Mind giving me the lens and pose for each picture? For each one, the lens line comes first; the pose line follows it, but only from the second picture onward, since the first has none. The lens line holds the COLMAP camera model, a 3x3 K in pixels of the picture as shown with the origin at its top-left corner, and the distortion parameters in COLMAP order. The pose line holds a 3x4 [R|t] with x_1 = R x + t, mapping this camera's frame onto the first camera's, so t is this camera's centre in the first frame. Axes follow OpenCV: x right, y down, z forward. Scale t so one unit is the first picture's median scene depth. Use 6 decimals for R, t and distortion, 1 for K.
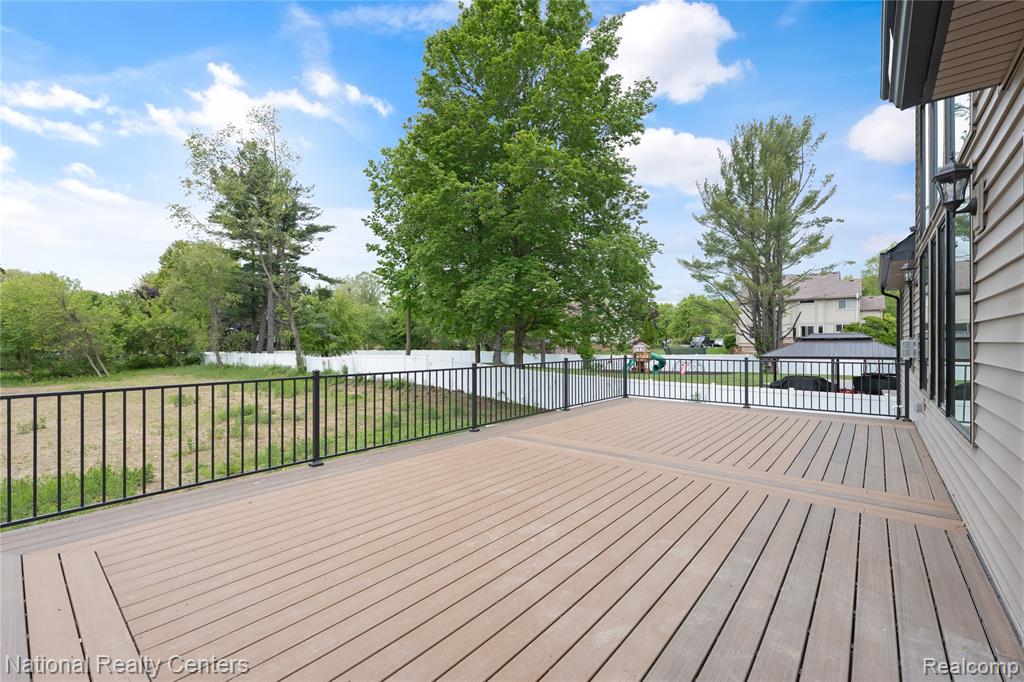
lens RADIAL K [[418.7, 0, 511.6], [0, 418.7, 350.1], [0, 0, 1]] dist [0.001717, -0.001094]
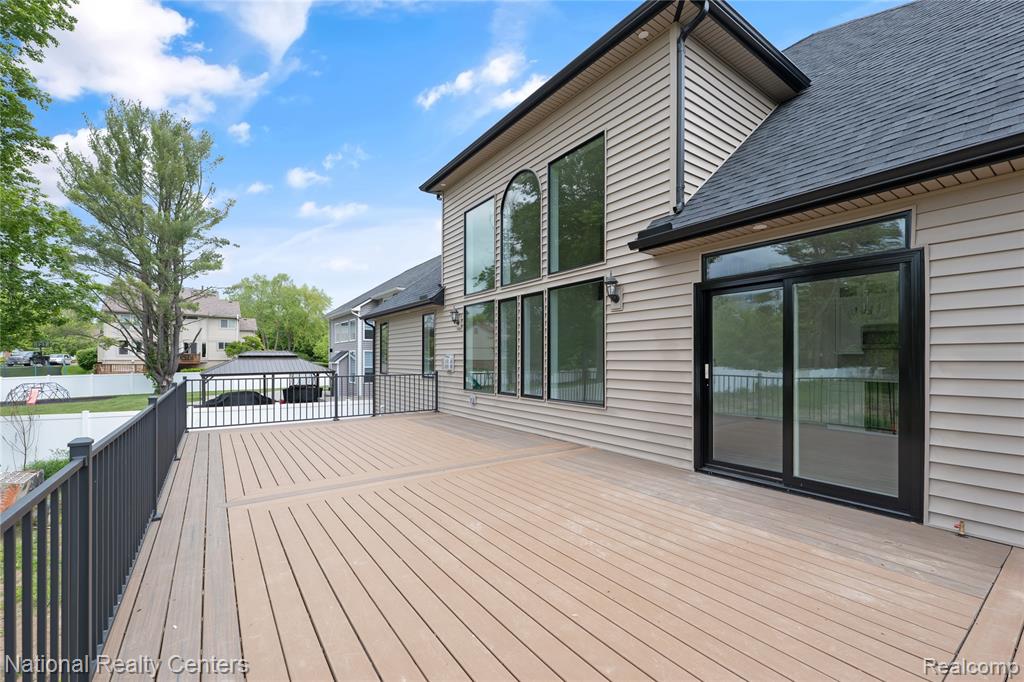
lens RADIAL K [[418.7, 0, 508.2], [0, 418.7, 362.7], [0, 0, 1]] dist [0.001717, -0.001094]
pose [[0.284191, -0.007566, 0.958738, -0.099589], [0.017726, 0.999839, 0.002636, -0.001437], [-0.958604, 0.016245, 0.284280, 0.079322]]
